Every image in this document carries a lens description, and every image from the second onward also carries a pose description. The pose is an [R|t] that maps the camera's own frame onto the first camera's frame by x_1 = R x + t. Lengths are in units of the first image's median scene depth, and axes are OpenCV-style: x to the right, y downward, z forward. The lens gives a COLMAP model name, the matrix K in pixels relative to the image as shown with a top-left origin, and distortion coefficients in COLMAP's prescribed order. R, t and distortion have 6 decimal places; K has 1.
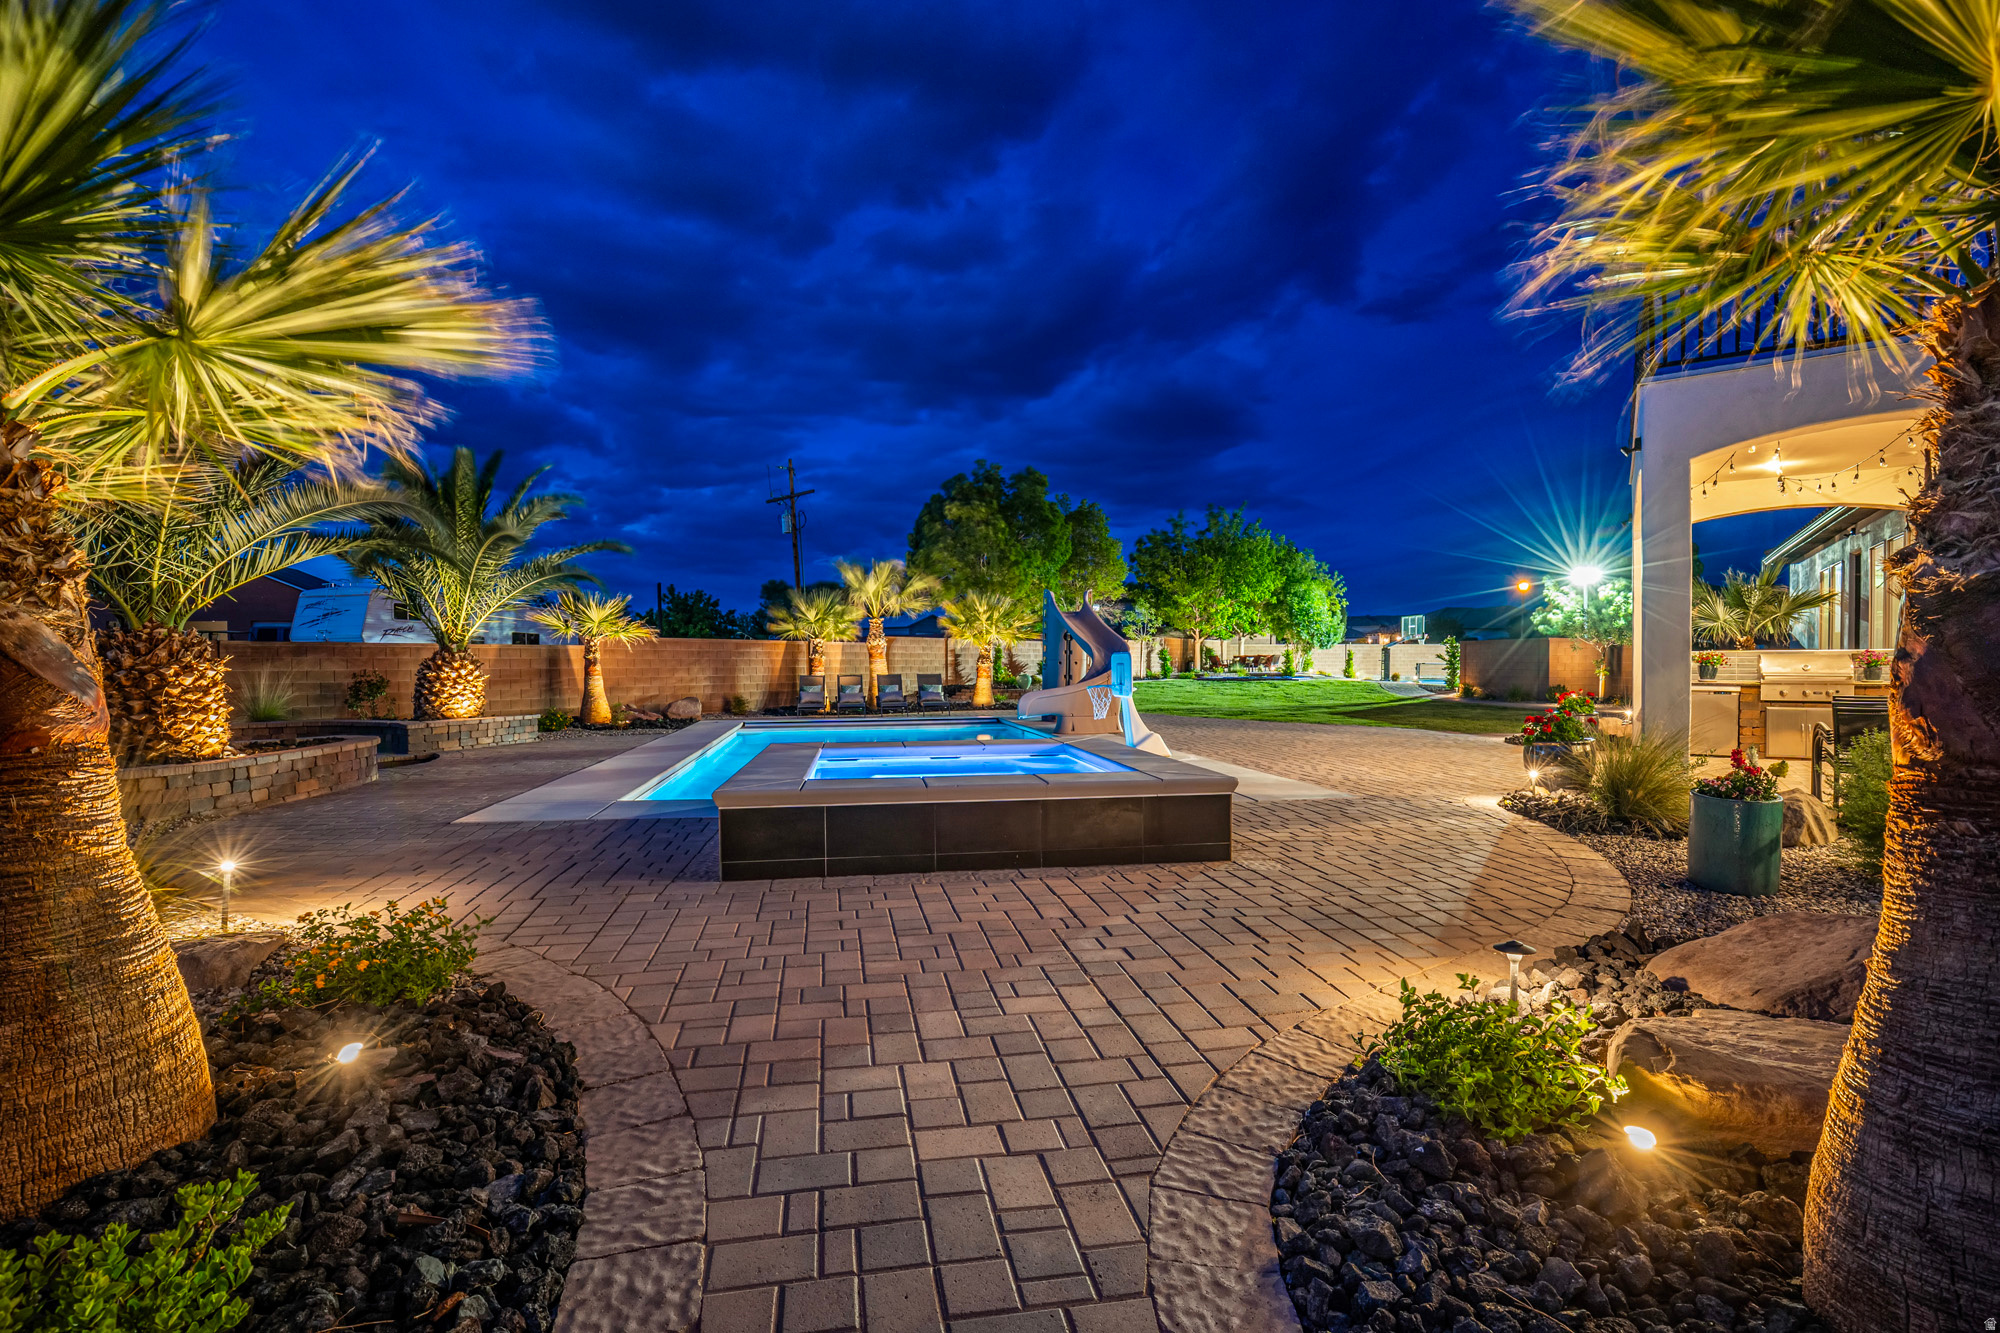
lens RADIAL K [[925.4, 0, 999.5], [0, 925.4, 686.2], [0, 0, 1]] dist [-0.027065, 0.001493]
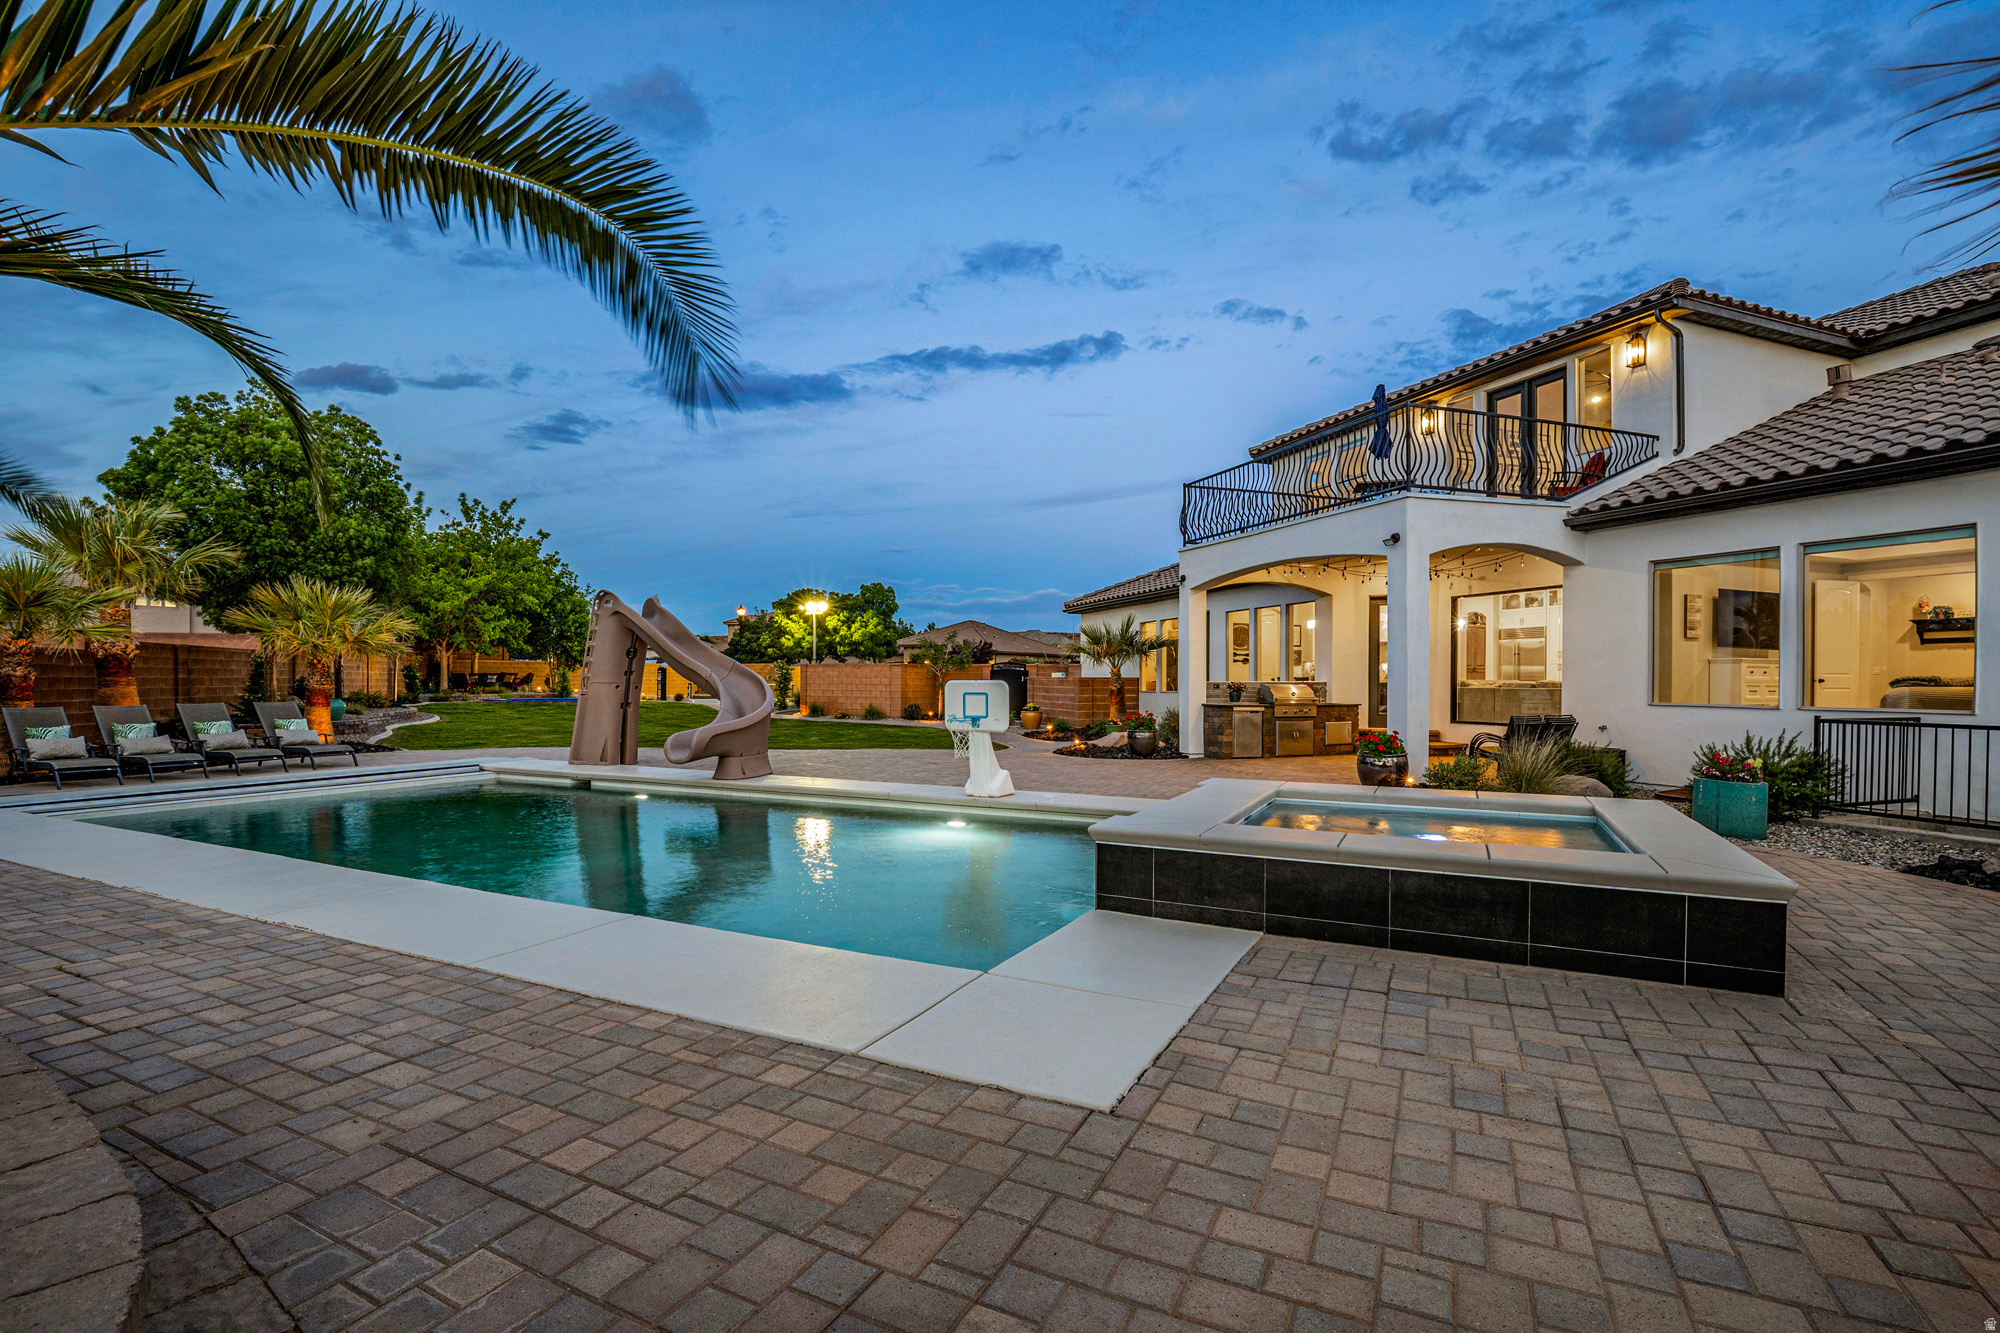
lens RADIAL K [[925.4, 0, 999.5], [0, 925.4, 686.2], [0, 0, 1]] dist [-0.027065, 0.001493]
pose [[0.601165, 0.000791, 0.799124, -0.300139], [0.013277, 0.999852, -0.010978, -0.011645], [-0.799015, 0.017210, 0.601065, 0.248903]]
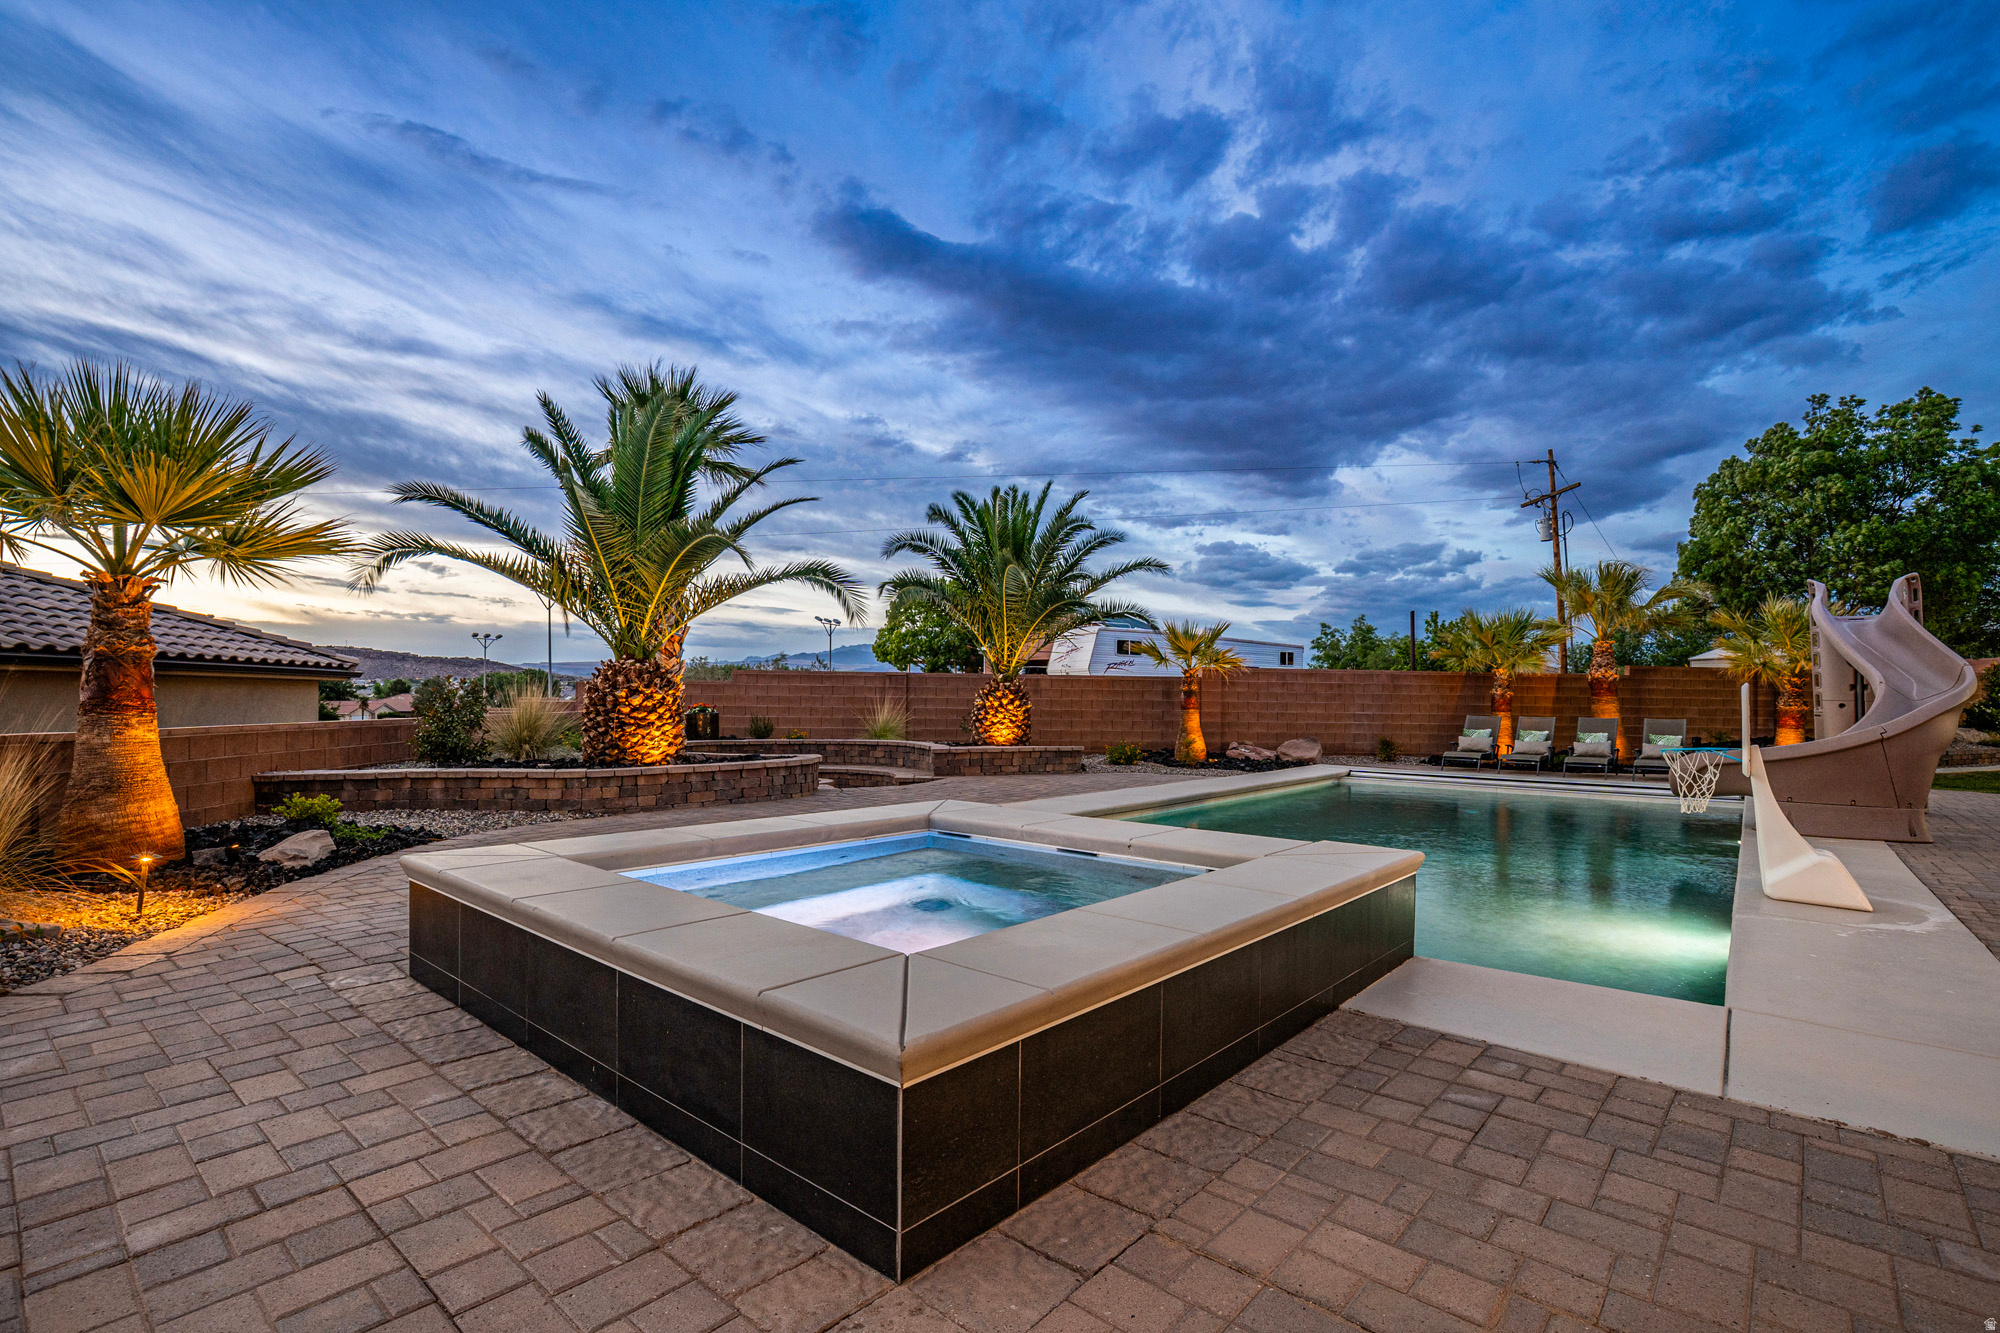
lens RADIAL K [[925.4, 0, 999.5], [0, 925.4, 686.2], [0, 0, 1]] dist [-0.027065, 0.001493]
pose [[0.642143, 0.005986, -0.766561, 0.136386], [-0.035017, 0.999155, -0.021531, -0.006265], [0.765784, 0.040669, 0.641810, 0.207050]]
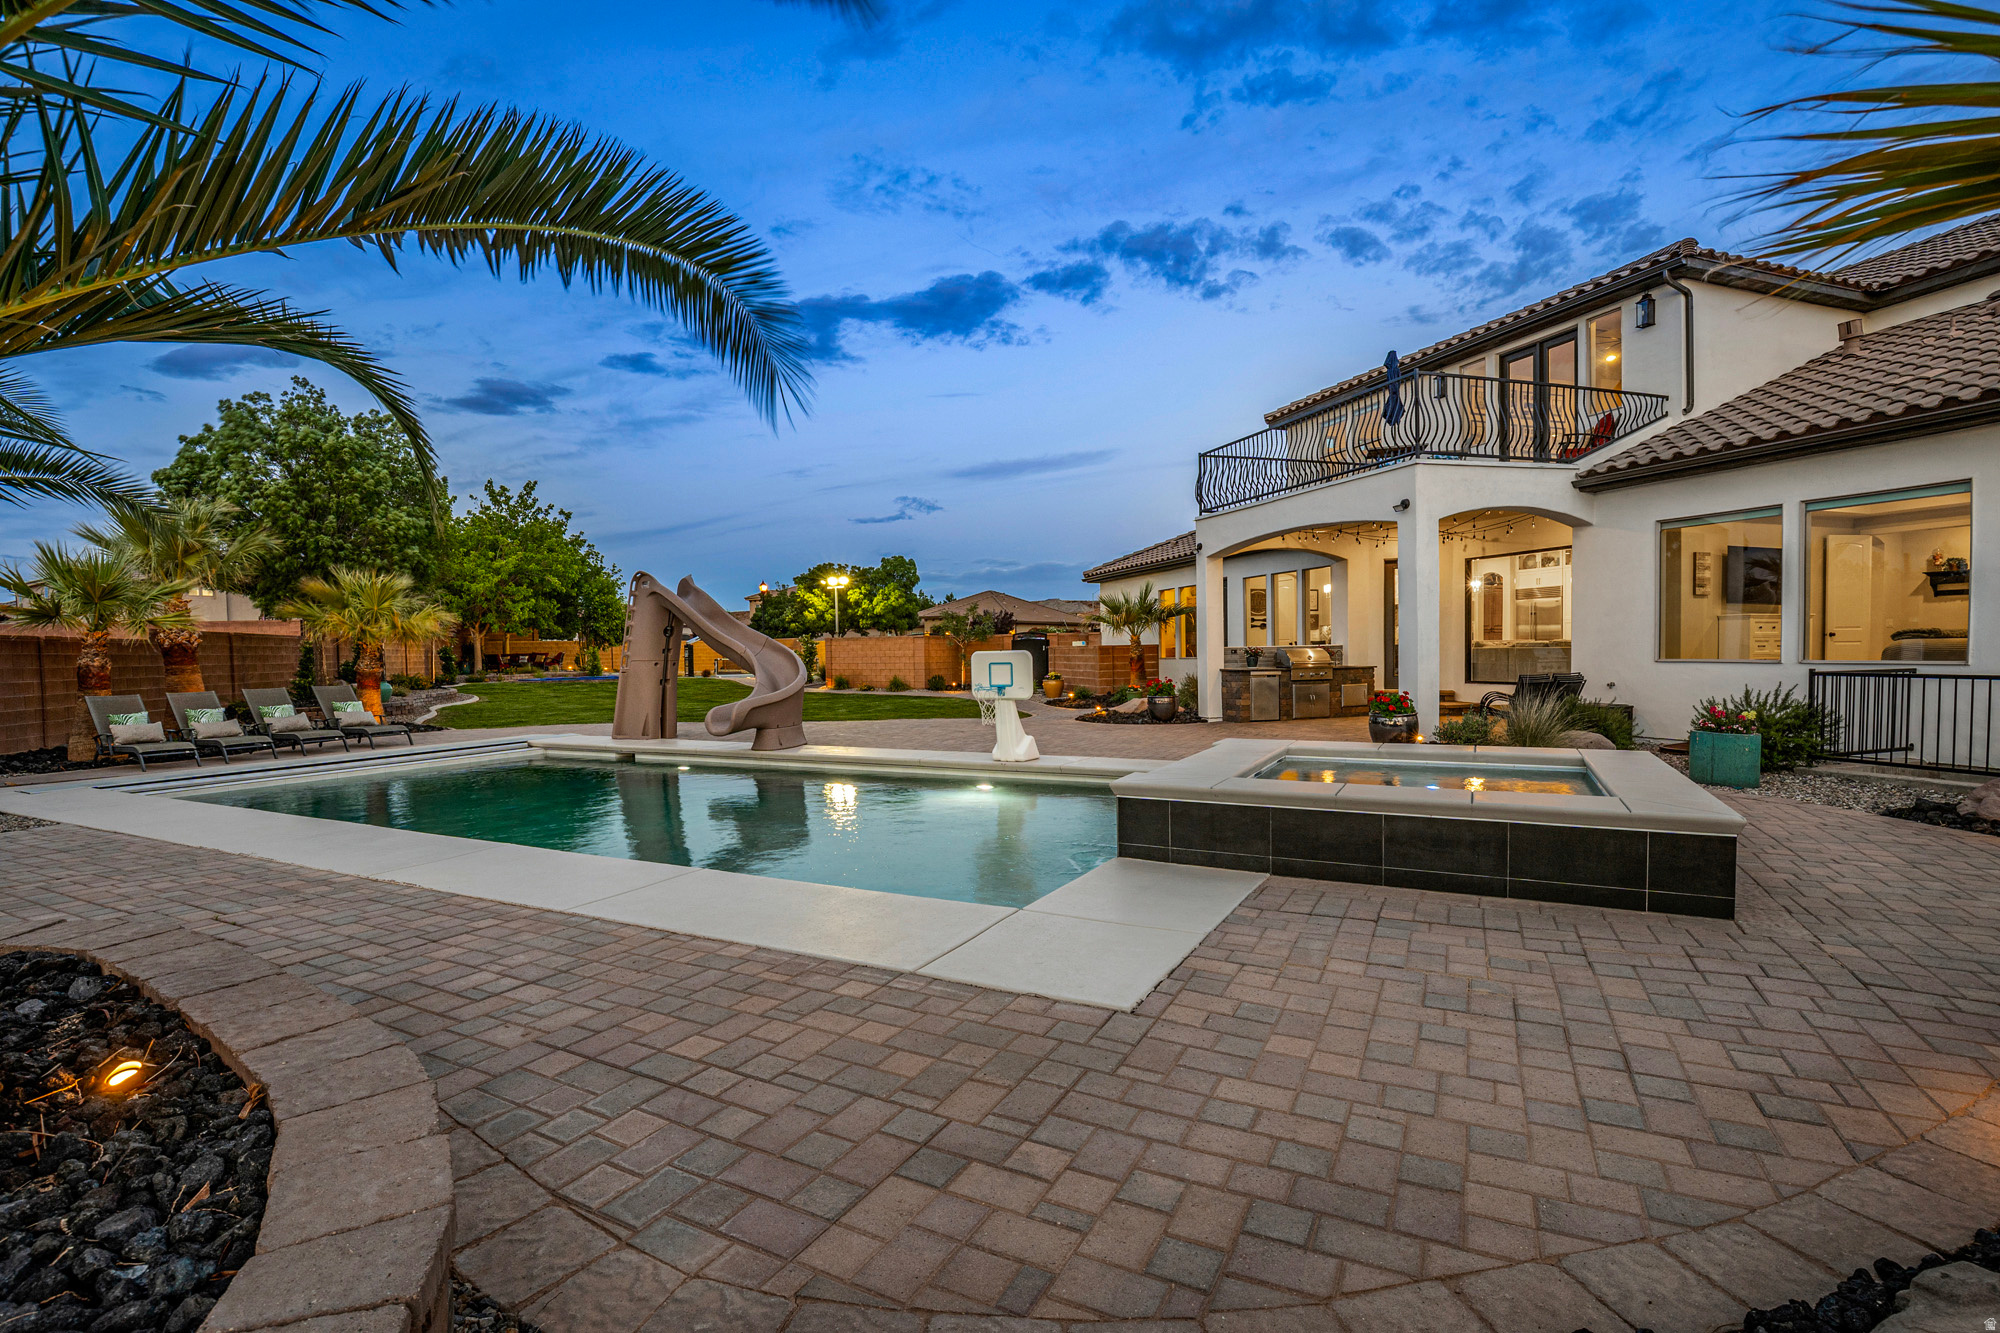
lens RADIAL K [[925.4, 0, 999.5], [0, 925.4, 686.2], [0, 0, 1]] dist [-0.027065, 0.001493]
pose [[0.618545, -0.037379, 0.784860, -0.319774], [0.033624, 0.999212, 0.021089, -0.011517], [-0.785030, 0.013346, 0.619314, 0.236411]]
